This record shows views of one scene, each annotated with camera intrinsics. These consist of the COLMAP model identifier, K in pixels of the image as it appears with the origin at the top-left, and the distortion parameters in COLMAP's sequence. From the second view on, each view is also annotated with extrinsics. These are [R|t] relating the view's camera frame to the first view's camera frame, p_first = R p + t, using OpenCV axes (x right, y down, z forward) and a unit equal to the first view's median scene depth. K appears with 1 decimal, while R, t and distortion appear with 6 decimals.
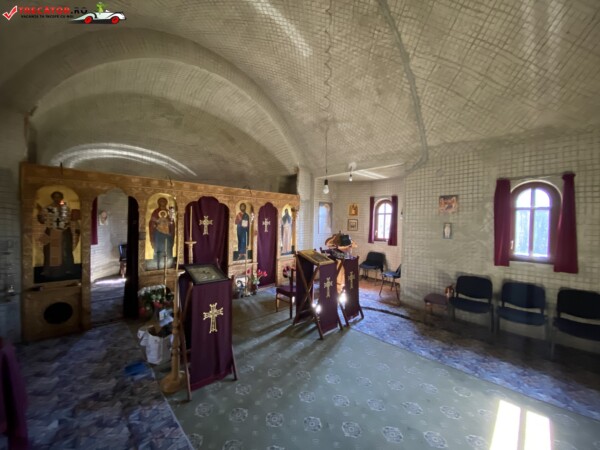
lens RADIAL K [[243.3, 0, 301.7], [0, 243.3, 232.0], [0, 0, 1]] dist [0.008326, -0.012435]
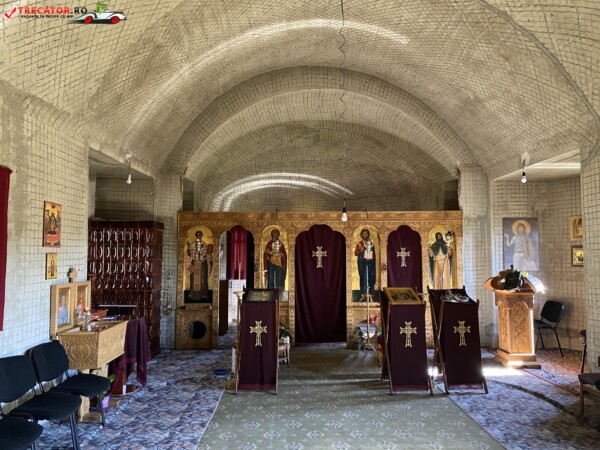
lens RADIAL K [[460.5, 0, 285.4], [0, 460.5, 232.0], [0, 0, 1]] dist [0.002267, 0.008475]
pose [[0.723872, -0.050812, -0.688061, 0.735493], [-0.016114, 0.995767, -0.090489, 0.037103], [0.689747, 0.076589, 0.719989, -0.313615]]
